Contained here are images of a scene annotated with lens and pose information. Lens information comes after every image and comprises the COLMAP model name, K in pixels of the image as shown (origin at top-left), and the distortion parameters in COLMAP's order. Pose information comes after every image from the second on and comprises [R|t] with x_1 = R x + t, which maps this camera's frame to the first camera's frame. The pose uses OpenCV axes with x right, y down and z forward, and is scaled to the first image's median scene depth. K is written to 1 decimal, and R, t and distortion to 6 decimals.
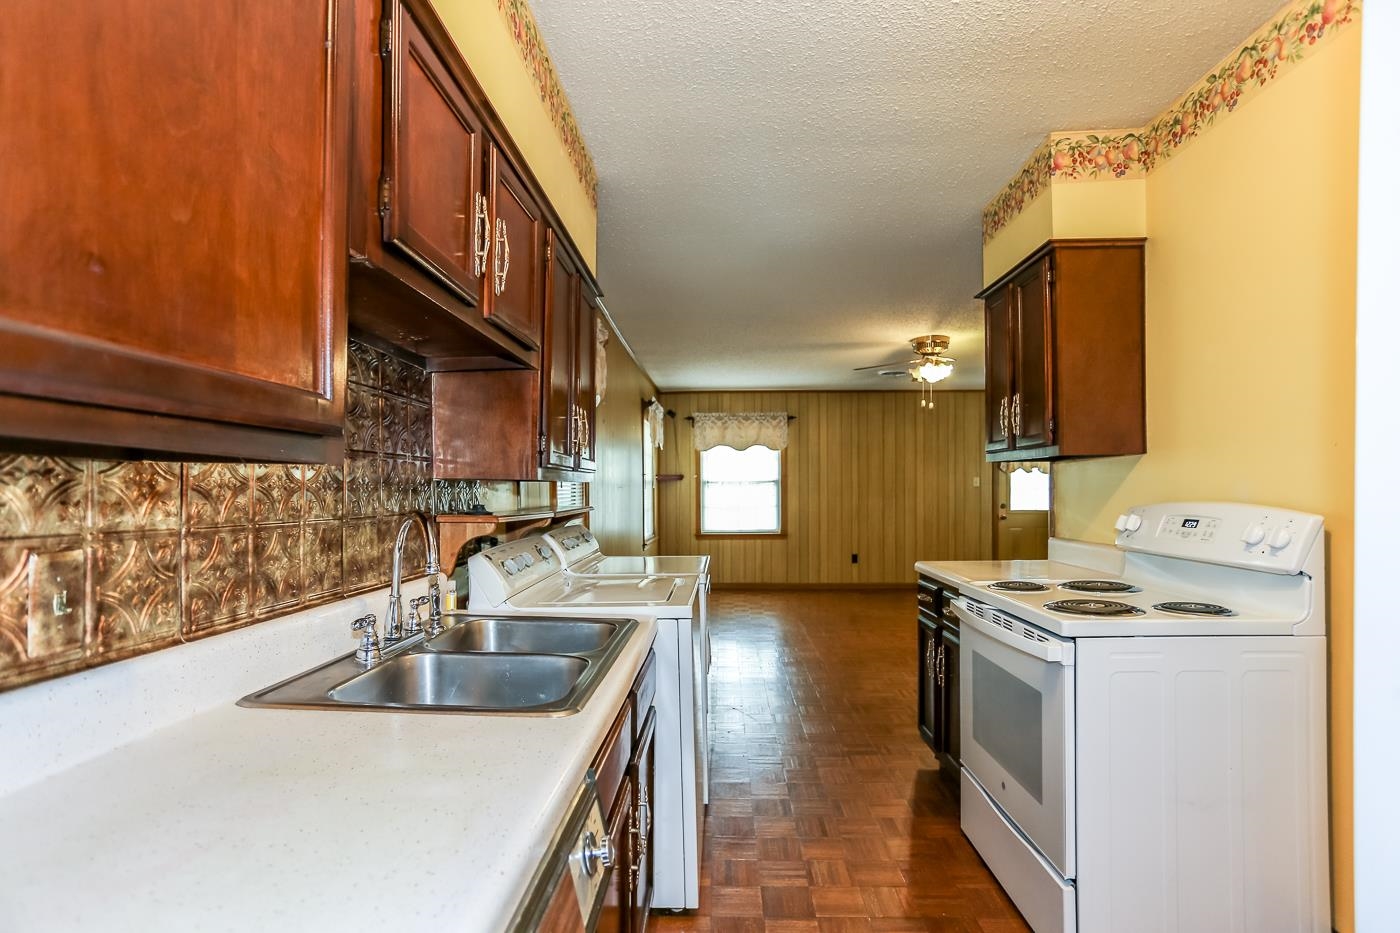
lens RADIAL K [[681.4, 0, 697.8], [0, 681.4, 512.1], [0, 0, 1]] dist [-0.029641, 0.009203]
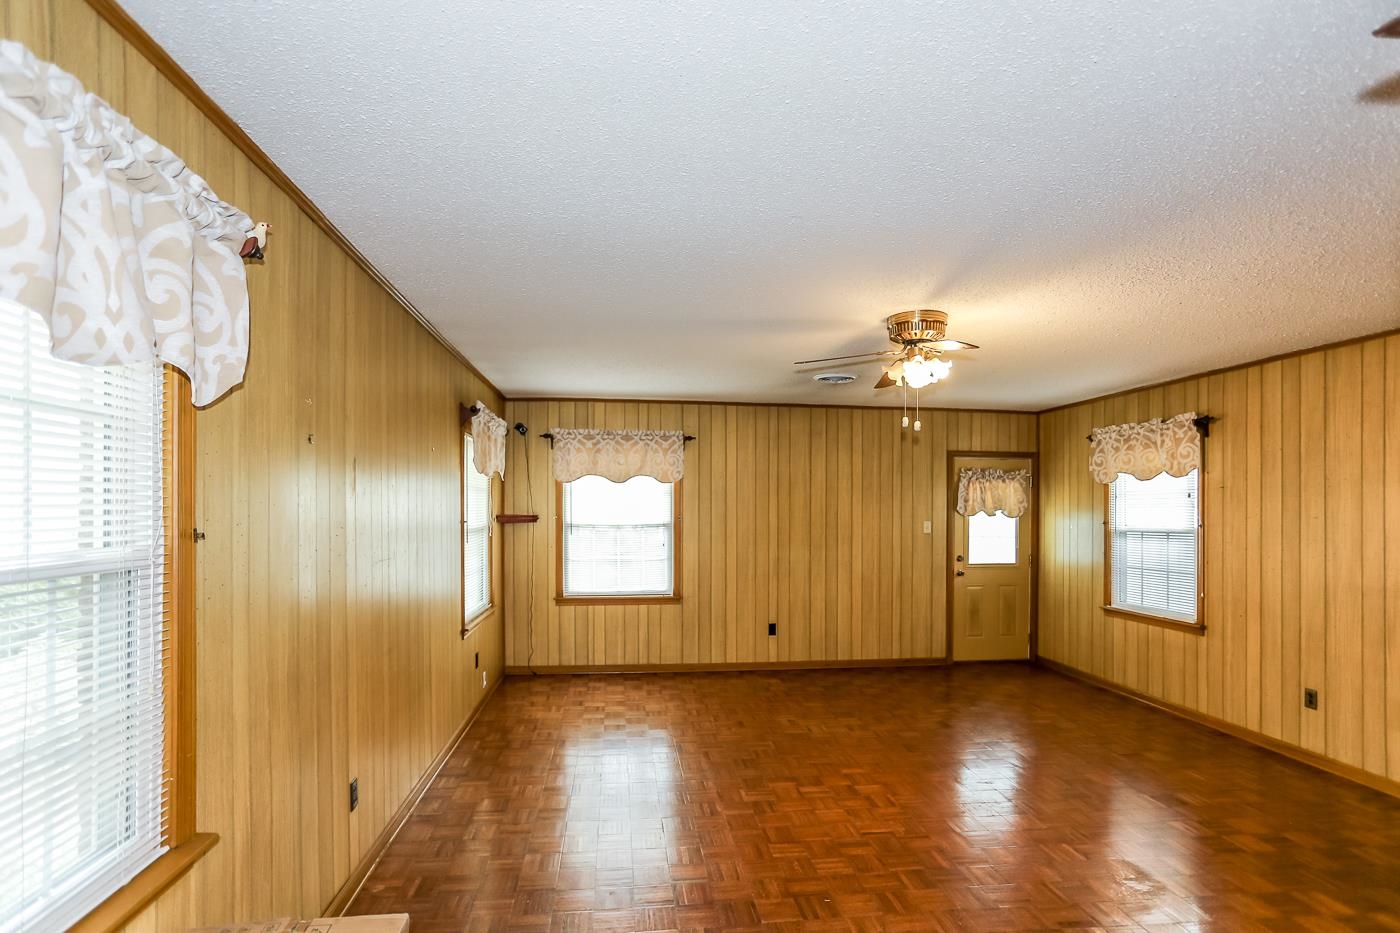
lens RADIAL K [[681.4, 0, 690.2], [0, 681.4, 518.8], [0, 0, 1]] dist [-0.029641, 0.009203]
pose [[0.989371, 0.006439, 0.145269, 0.033228], [-0.003900, 0.999835, -0.017752, -0.039392], [-0.145359, 0.016997, 0.989233, 0.277191]]
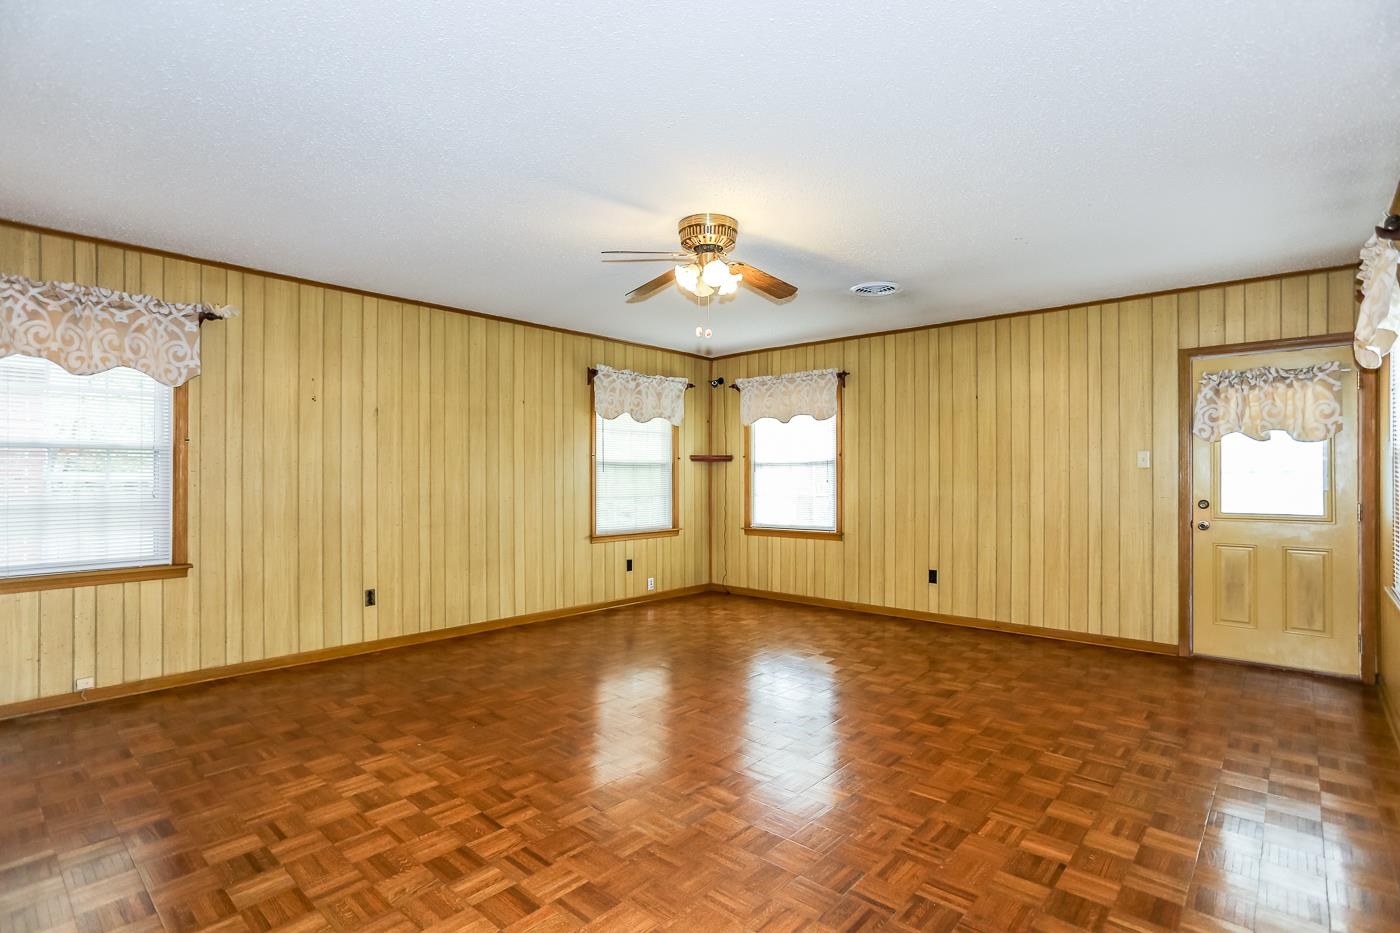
lens RADIAL K [[681.4, 0, 703.1], [0, 681.4, 479.4], [0, 0, 1]] dist [-0.029641, 0.009203]
pose [[0.776079, 0.005603, -0.630611, 0.477385], [-0.023060, 0.999544, -0.019499, -0.008940], [0.630214, 0.029675, 0.775854, 0.344095]]
